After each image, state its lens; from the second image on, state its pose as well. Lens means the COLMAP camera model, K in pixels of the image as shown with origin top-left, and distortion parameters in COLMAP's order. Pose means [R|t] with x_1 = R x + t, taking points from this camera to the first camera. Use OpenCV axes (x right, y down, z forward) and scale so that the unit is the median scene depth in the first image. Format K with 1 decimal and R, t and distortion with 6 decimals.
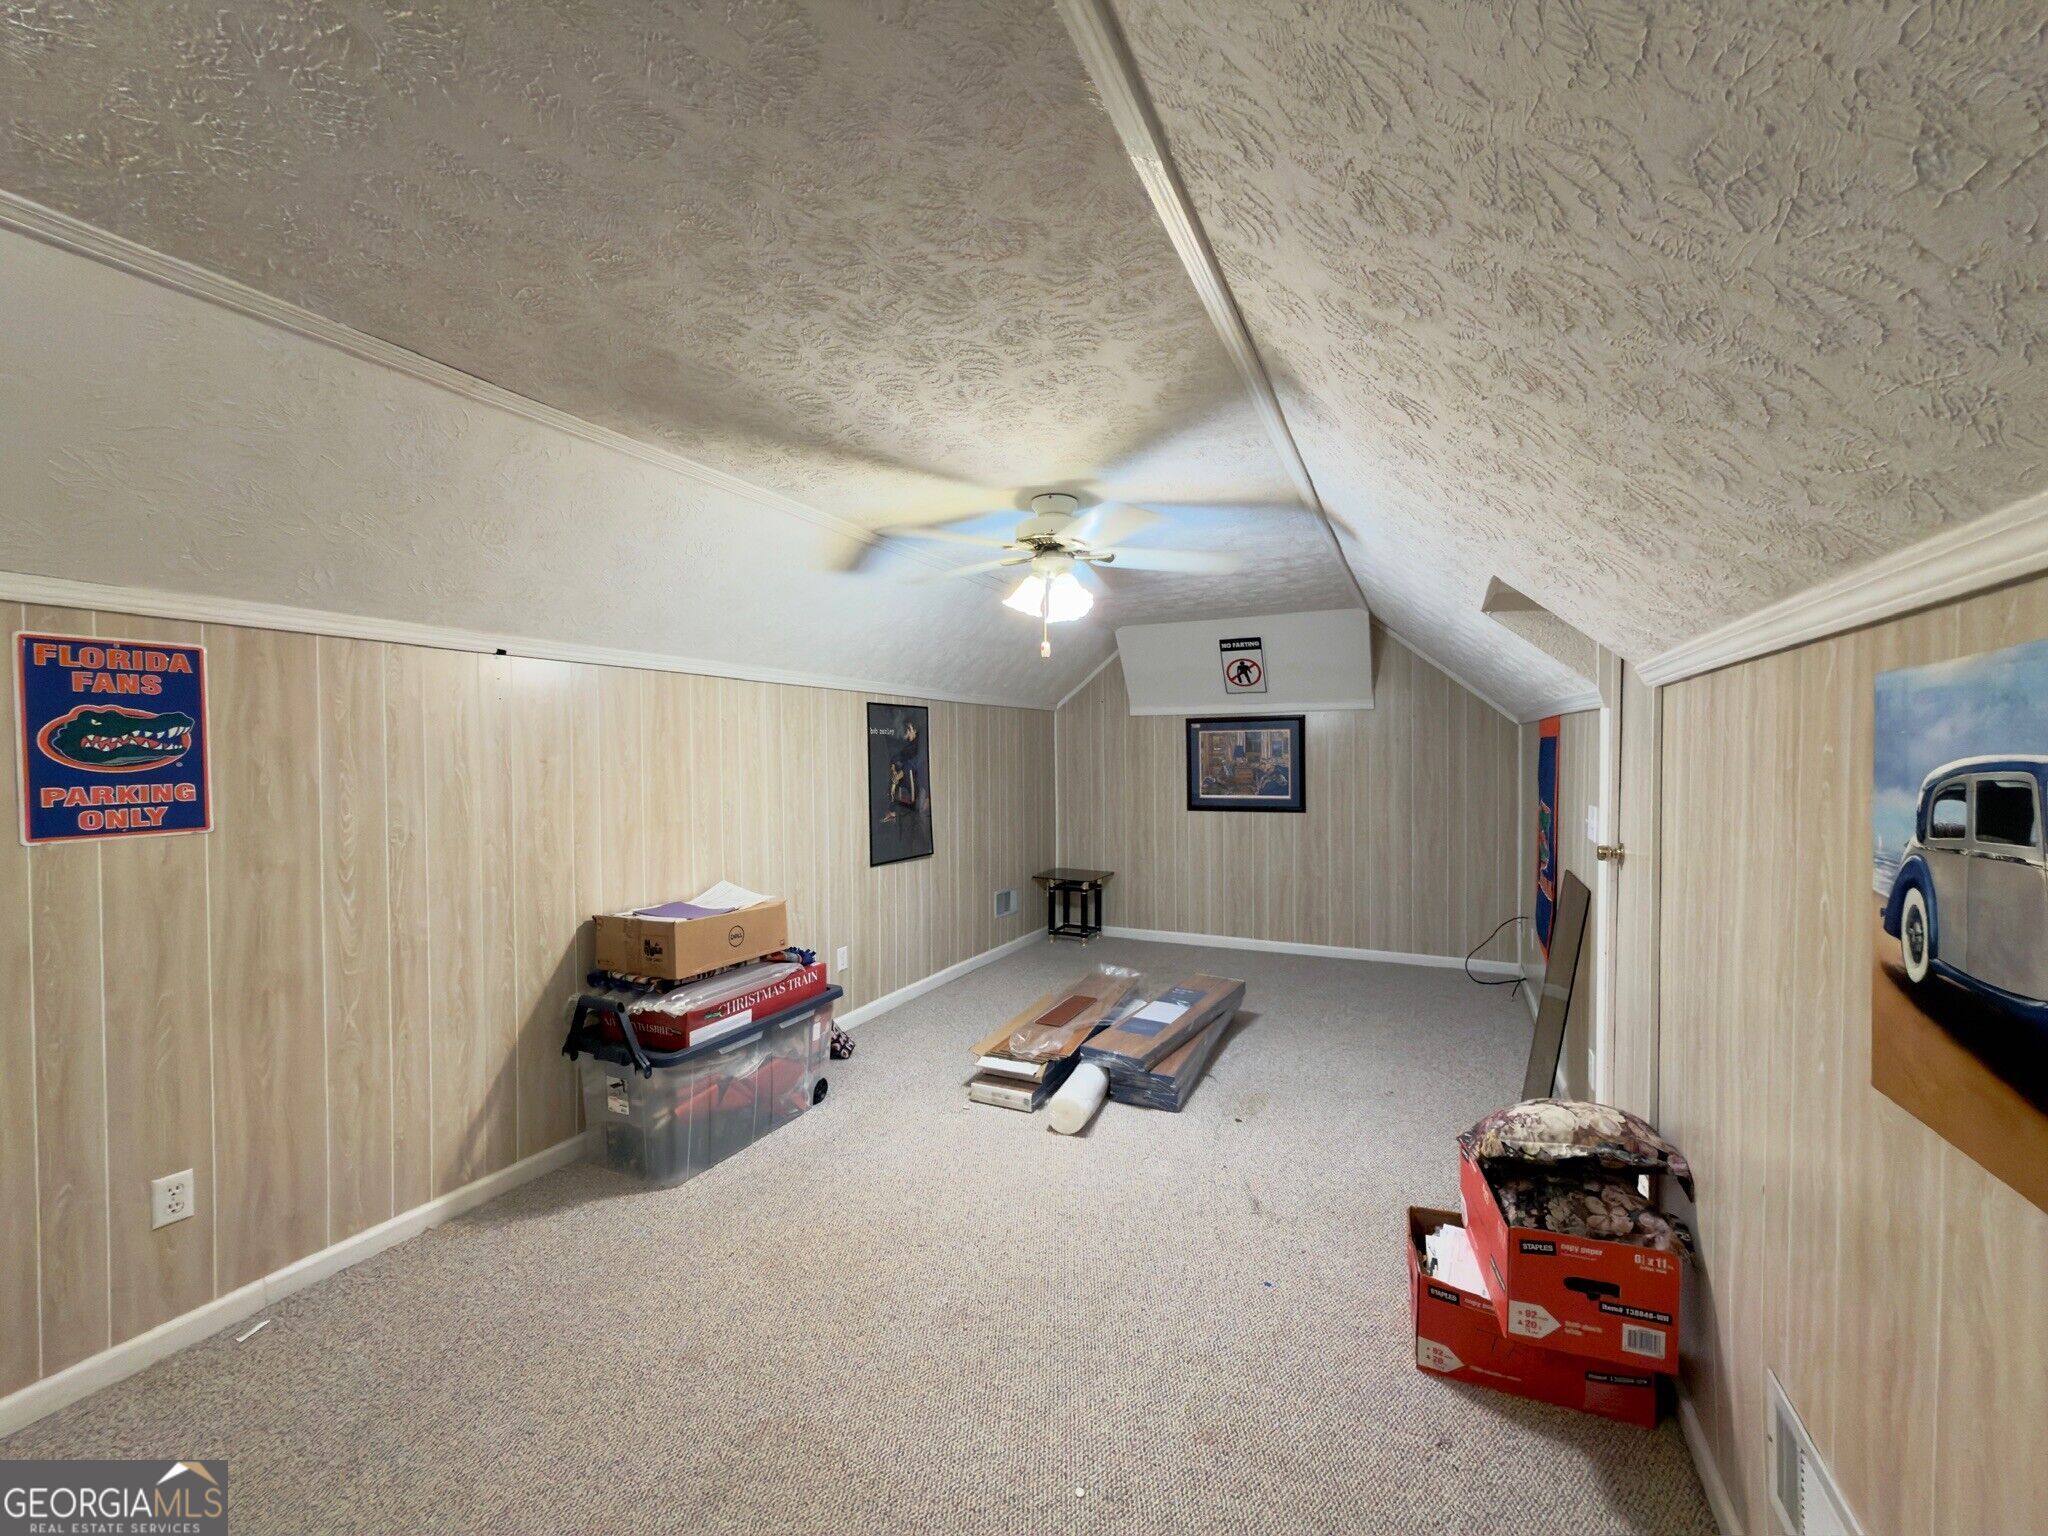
lens RADIAL K [[817.5, 0, 1021.7], [0, 817.5, 771.4], [0, 0, 1]] dist [-0.000608, 0.000459]
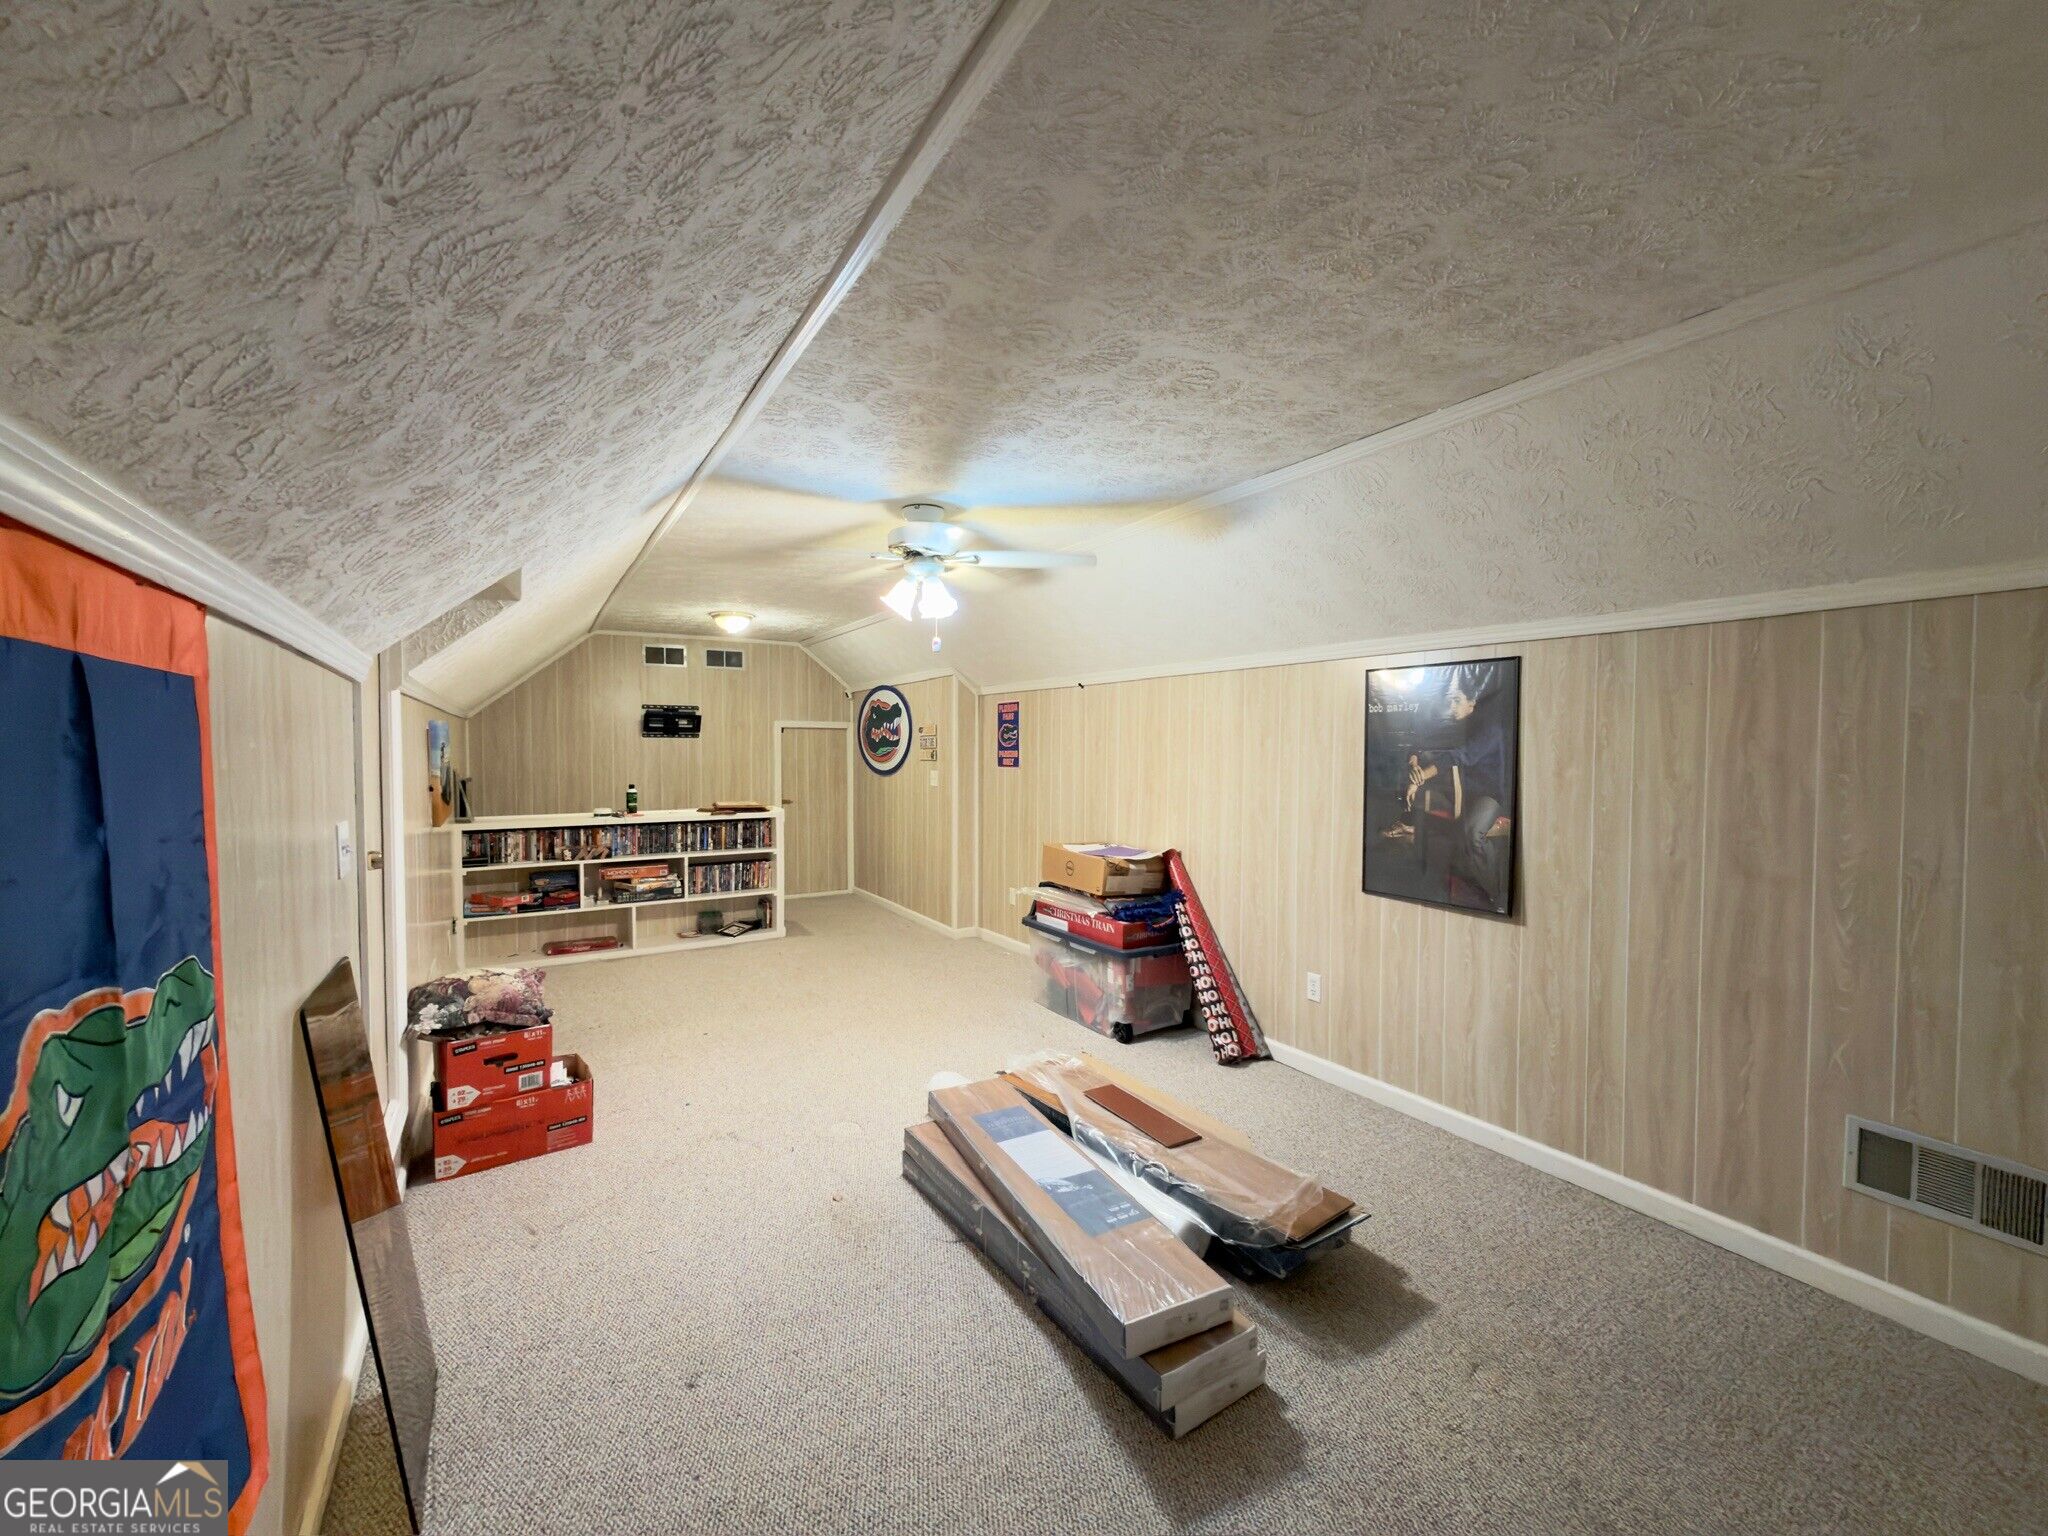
lens RADIAL K [[817.5, 0, 1021.5], [0, 817.5, 762.8], [0, 0, 1]] dist [-0.000608, 0.000459]
pose [[-0.525703, 0.033100, -0.850024, 0.702566], [-0.008767, 0.998979, 0.044323, -0.035719], [0.850623, 0.030753, -0.524876, 1.300915]]
